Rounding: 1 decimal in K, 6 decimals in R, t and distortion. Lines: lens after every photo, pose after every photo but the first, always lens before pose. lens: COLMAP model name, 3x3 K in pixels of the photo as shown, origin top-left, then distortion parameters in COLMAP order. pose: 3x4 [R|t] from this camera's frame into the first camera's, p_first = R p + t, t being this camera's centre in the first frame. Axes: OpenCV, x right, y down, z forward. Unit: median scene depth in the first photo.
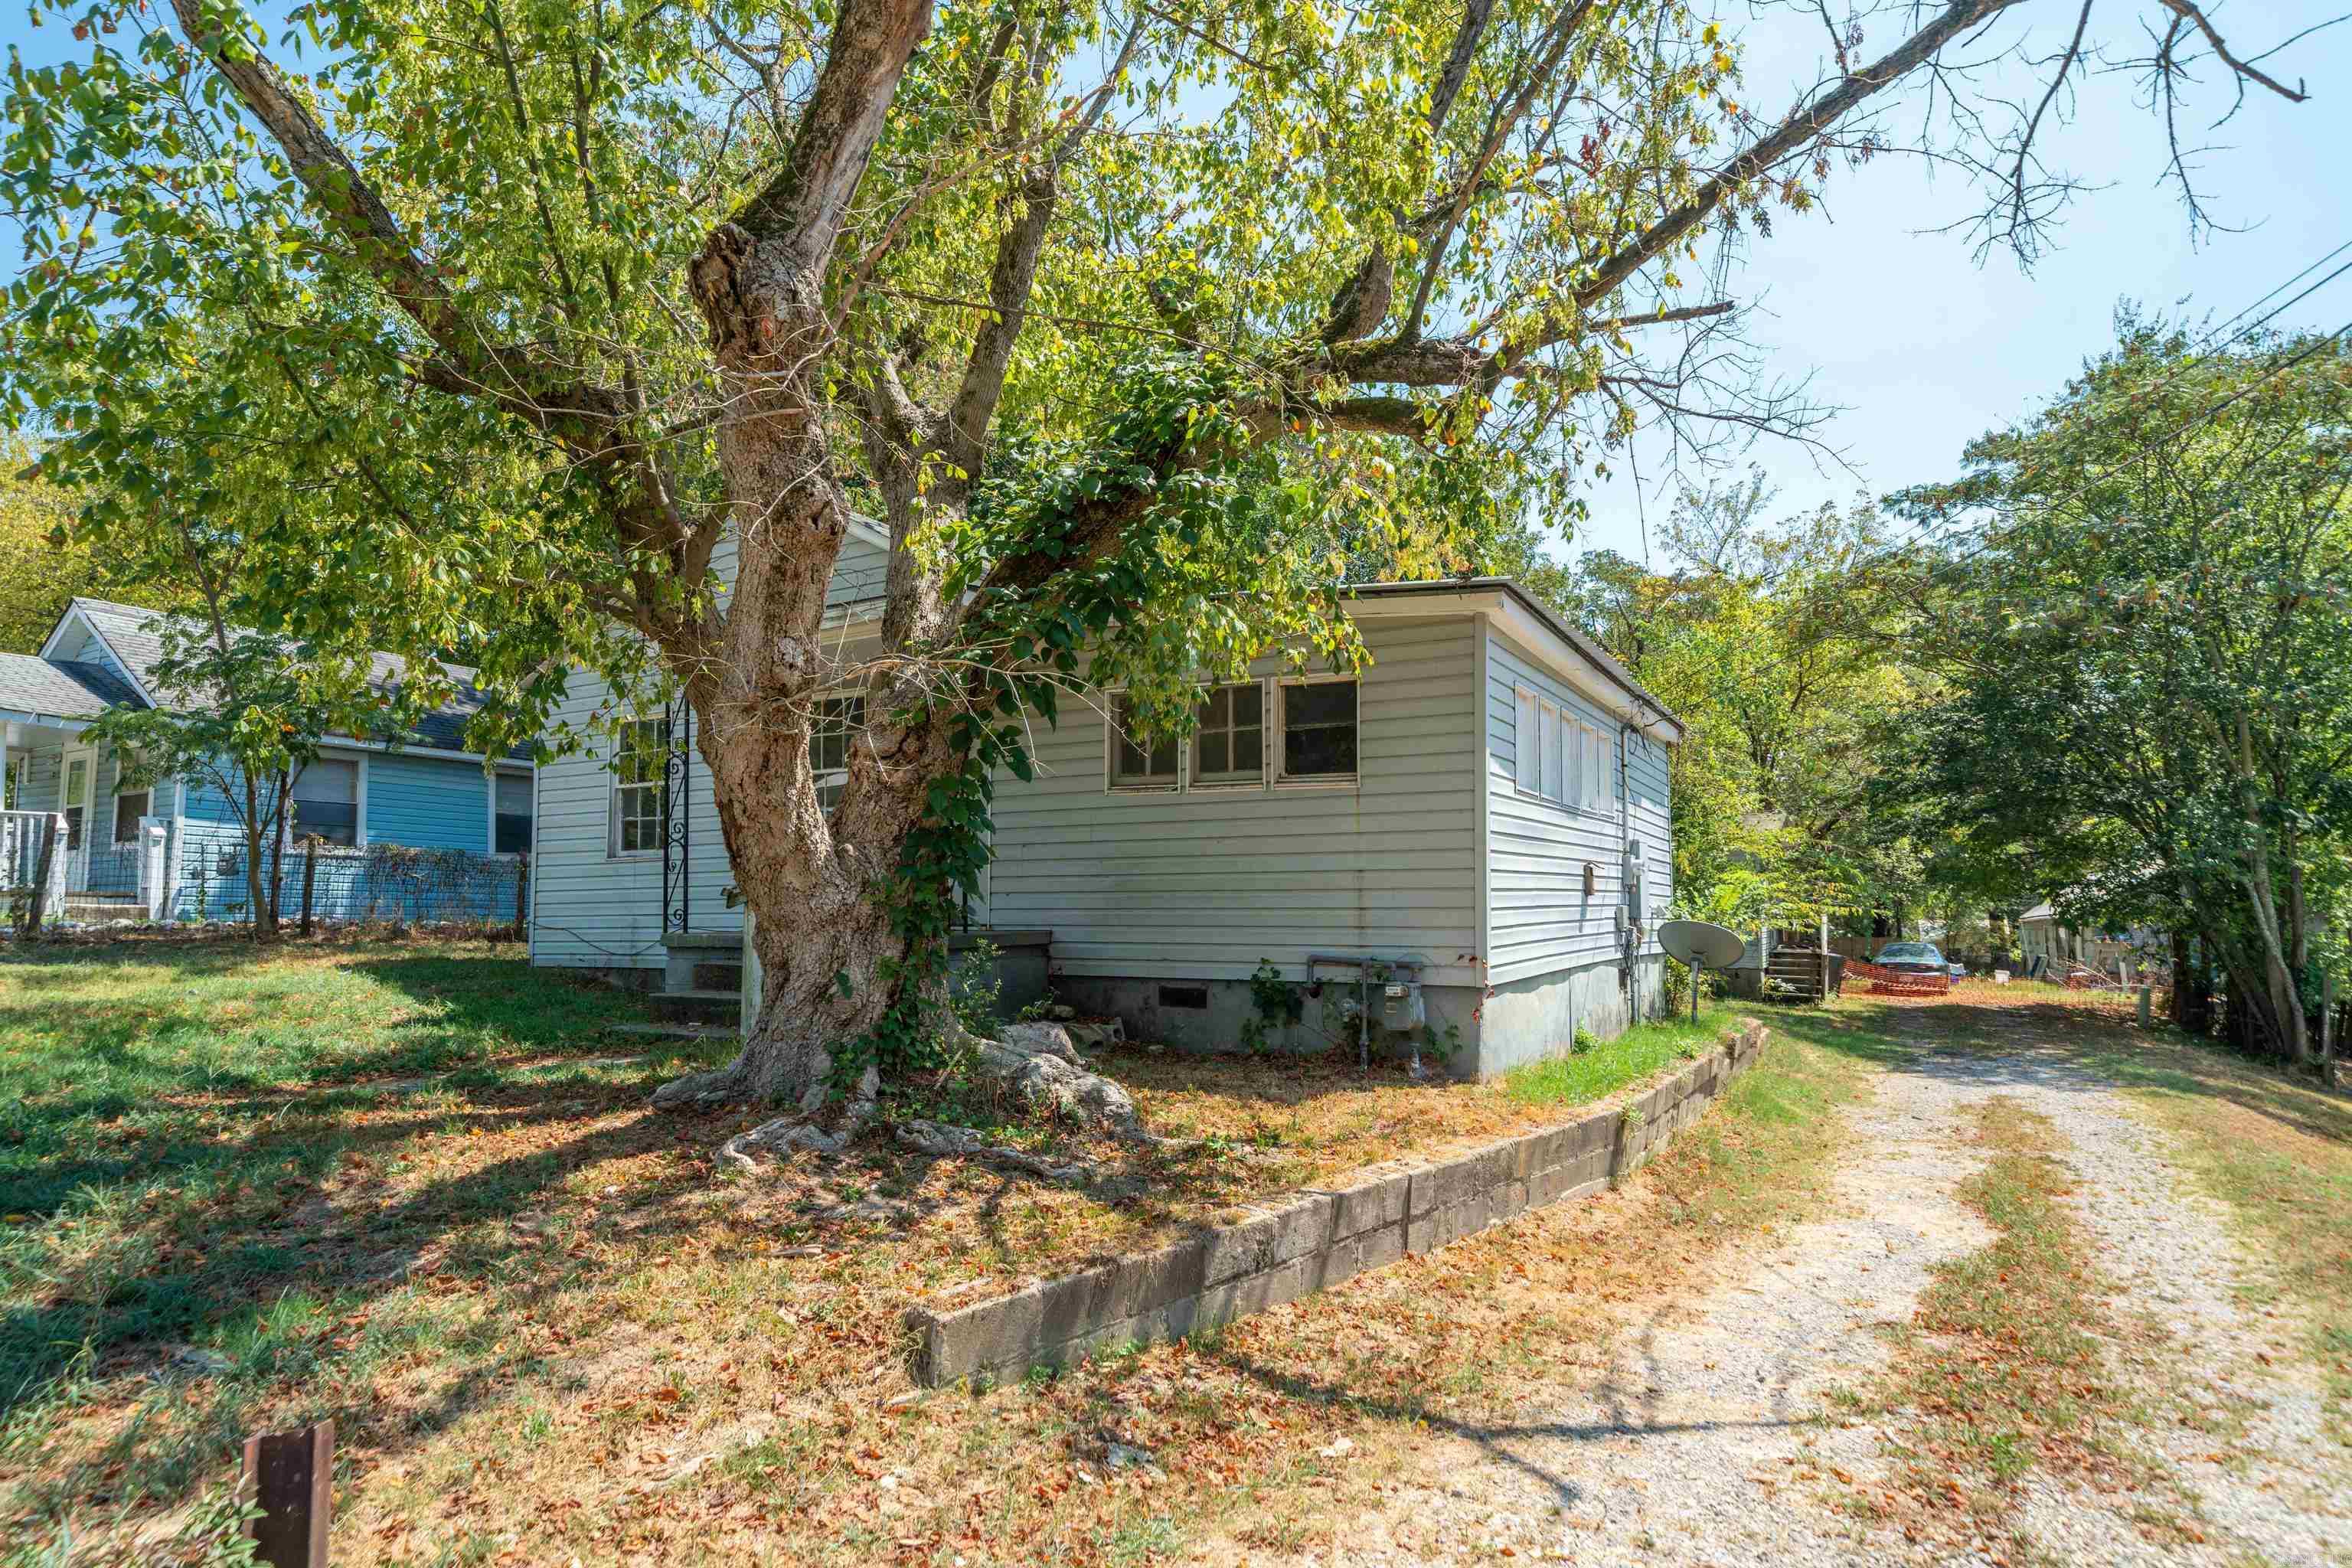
lens RADIAL K [[1299.3, 0, 1175.4], [0, 1299.3, 791.9], [0, 0, 1]] dist [0.007733, -0.001761]
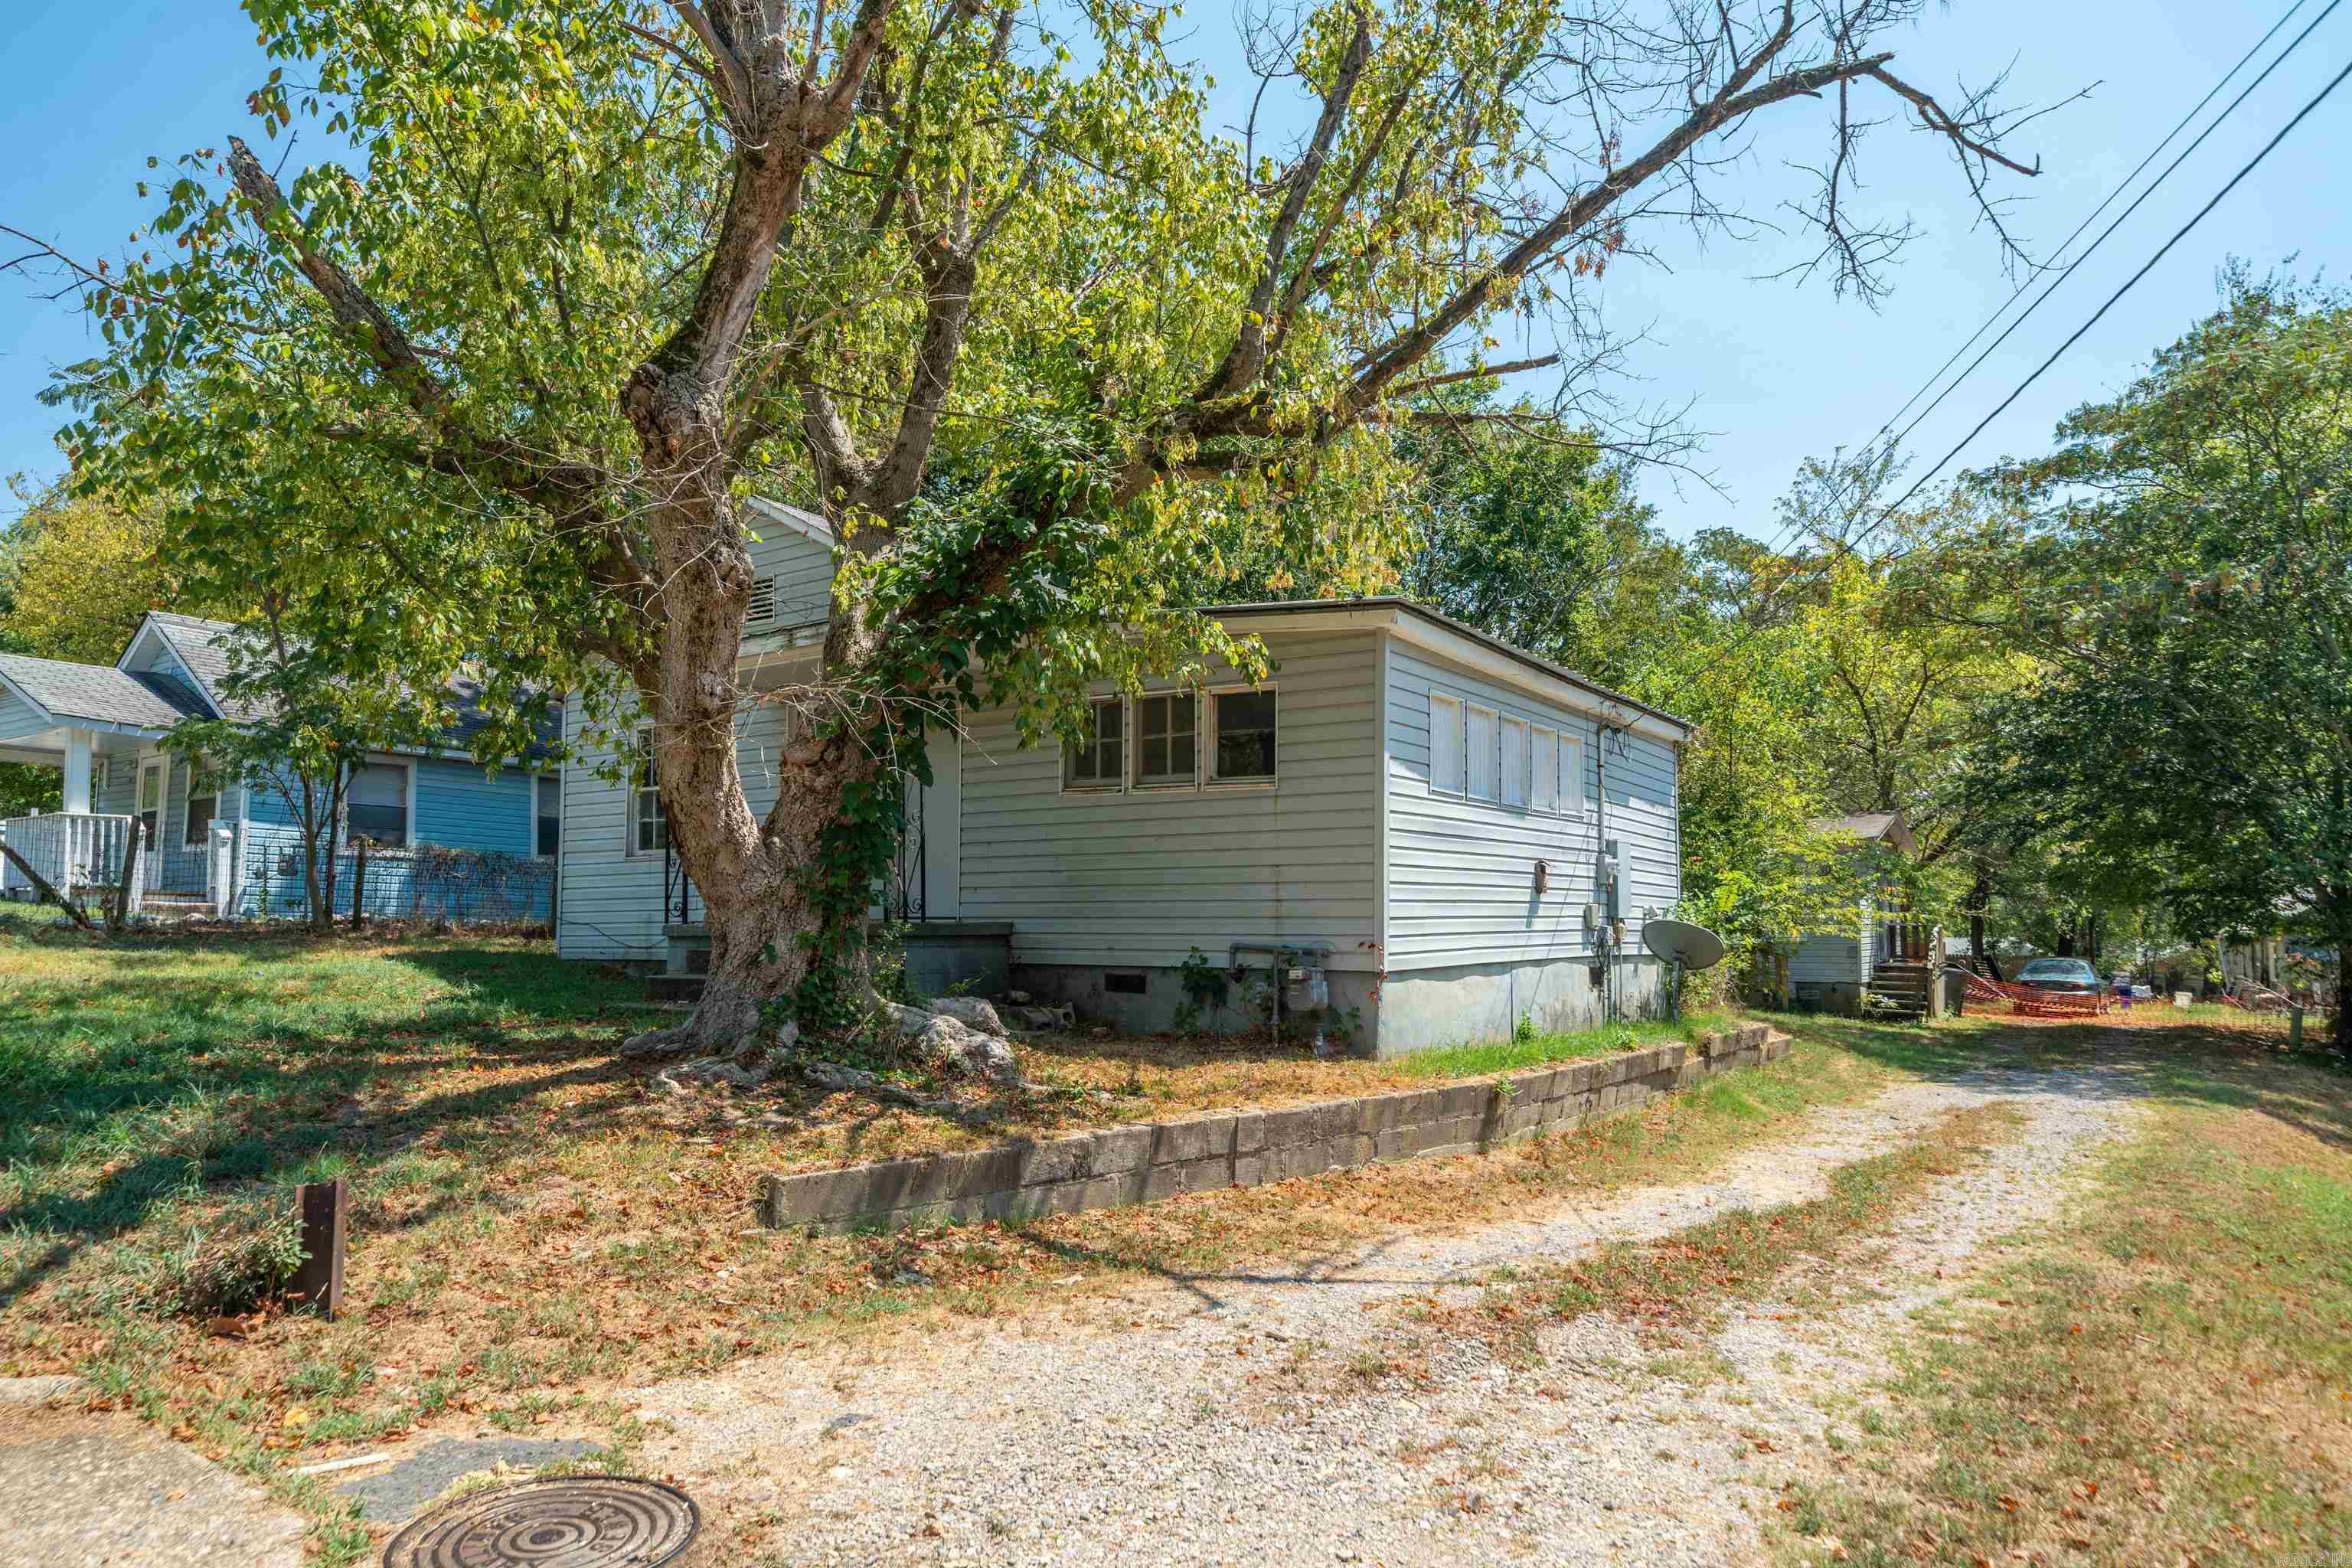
lens RADIAL K [[1458.0, 0, 1183.1], [0, 1458.0, 790.8], [0, 0, 1]] dist [0.004481, 0.005391]
pose [[0.996888, -0.003054, -0.078773, 0.223585], [0.002900, 0.999994, -0.002066, 0.000818], [0.078778, 0.001831, 0.996890, -0.306021]]
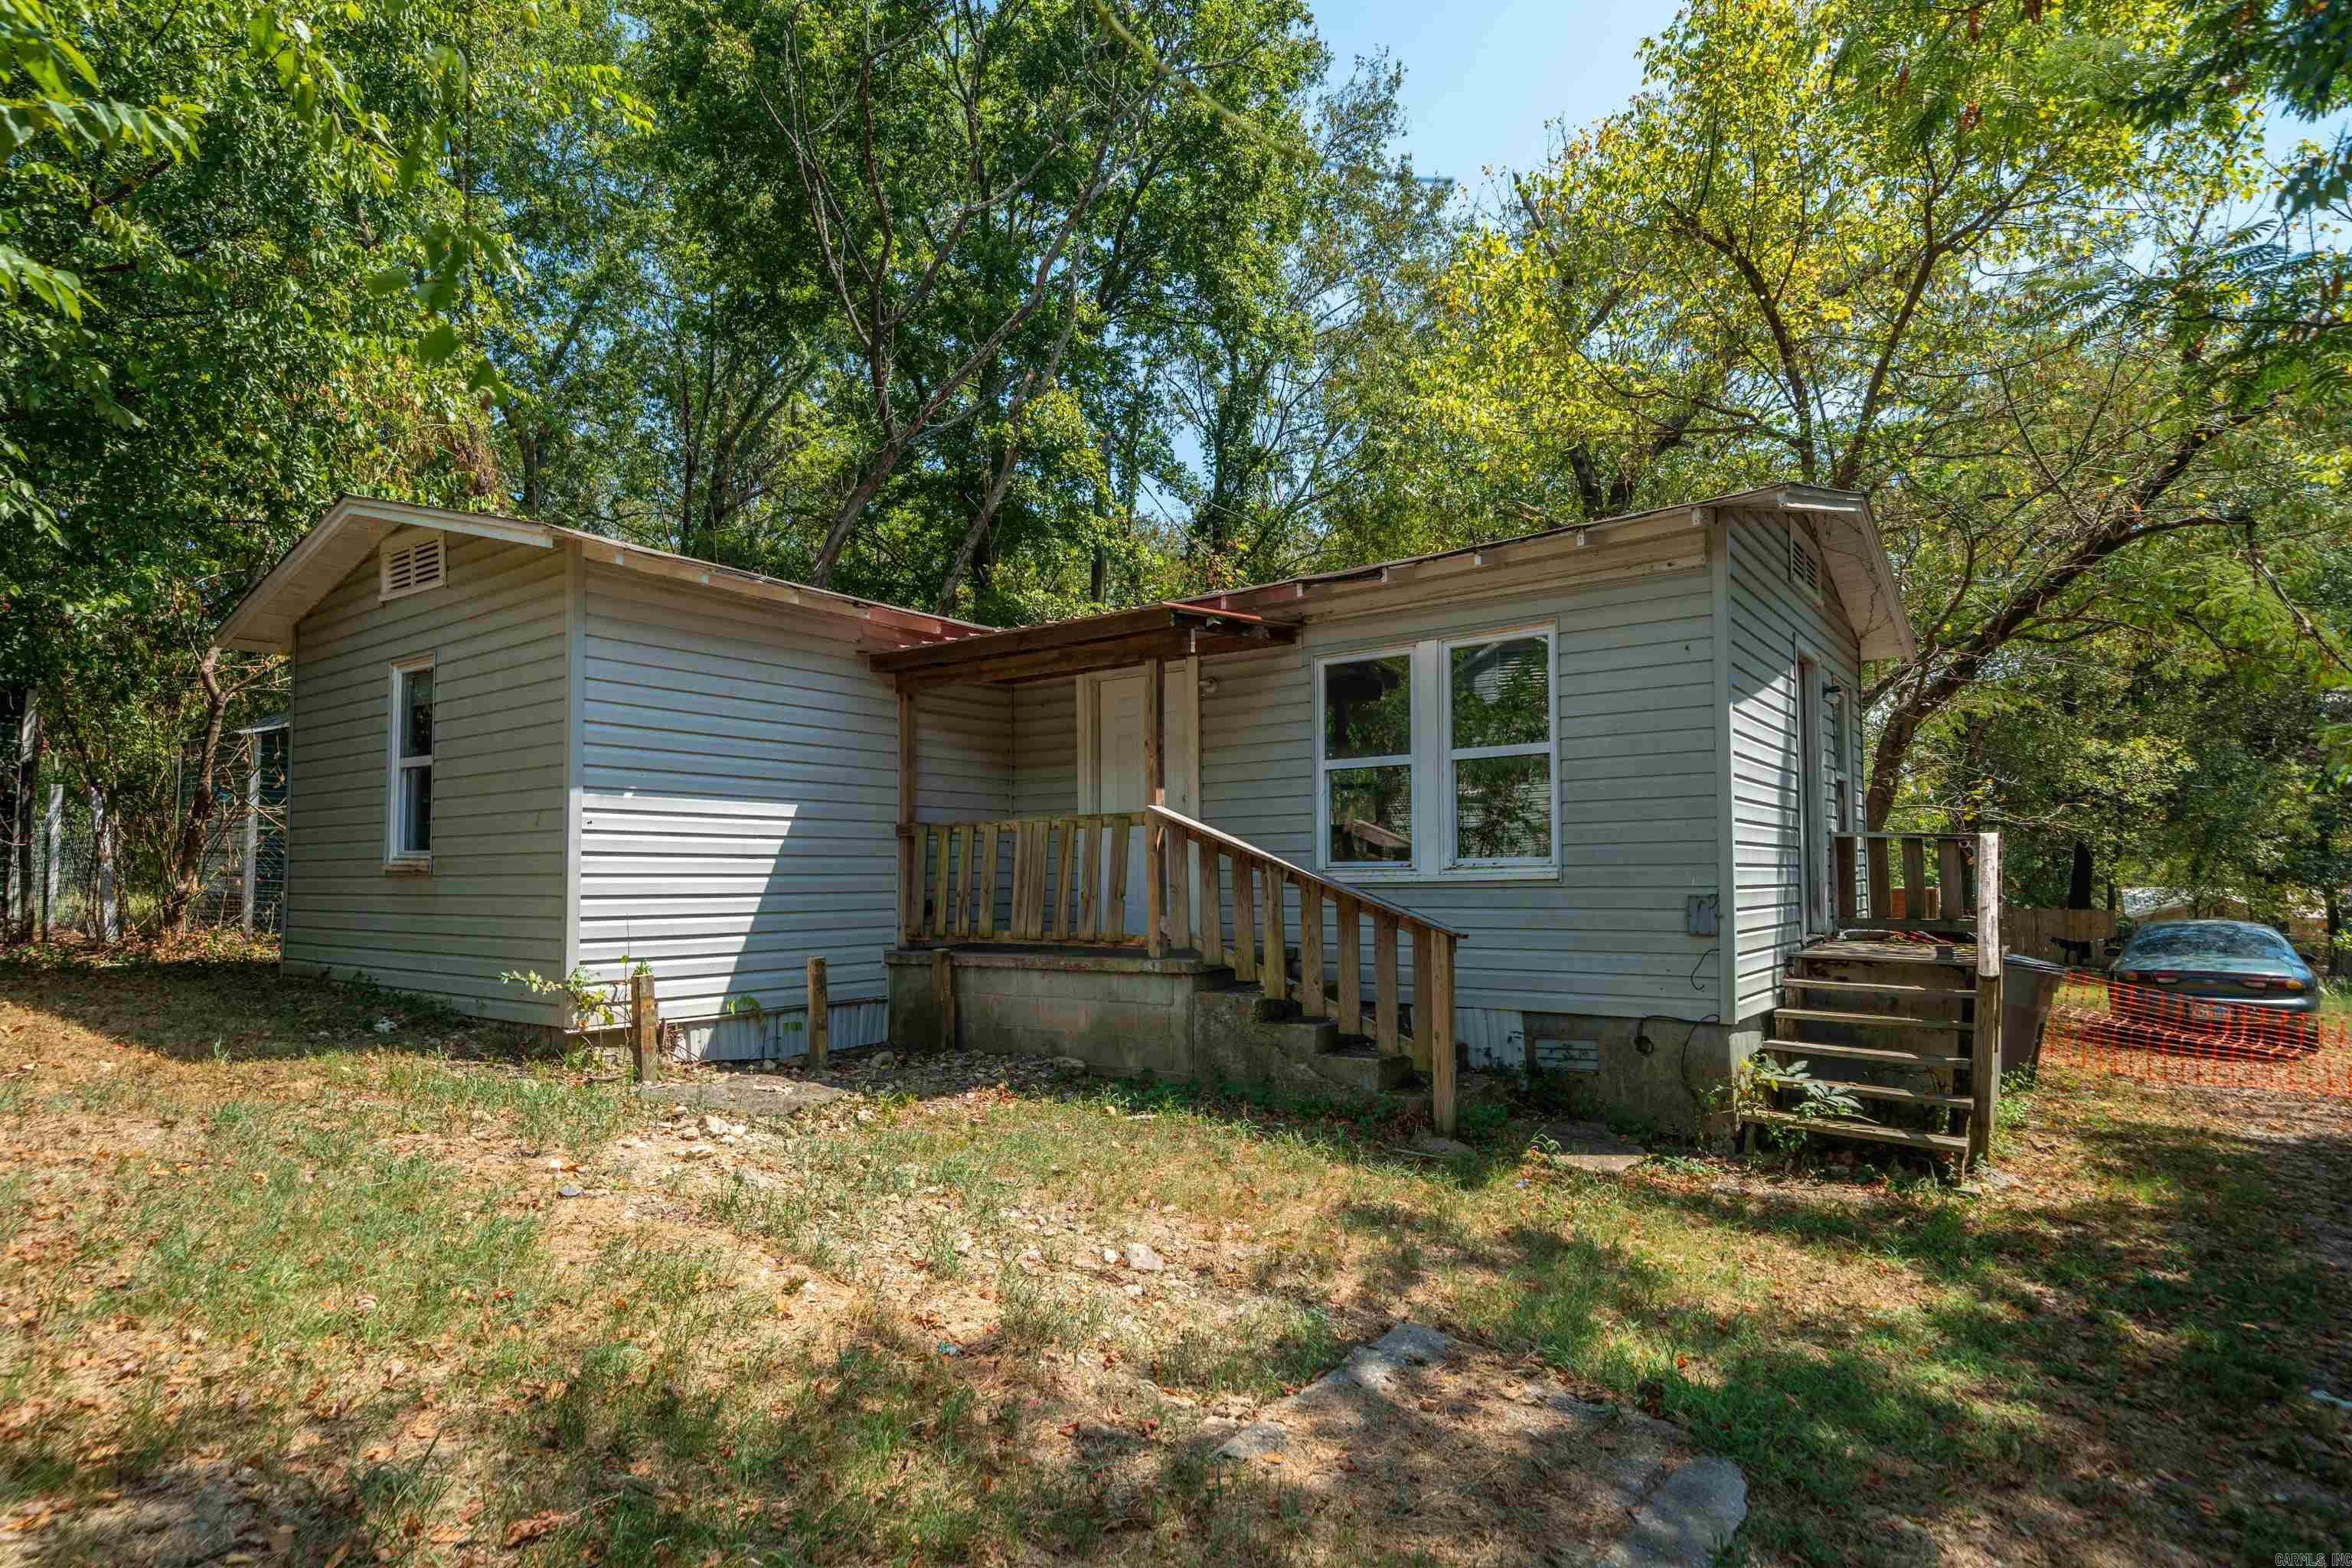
lens RADIAL K [[1219.0, 0, 1167.5], [0, 1219.0, 832.0], [0, 0, 1]] dist [-0.003379, -0.000374]
pose [[0.990705, -0.010227, -0.135645, 1.573767], [0.016305, 0.998908, 0.043777, 0.354899], [0.135049, -0.045581, 0.989790, 3.141231]]
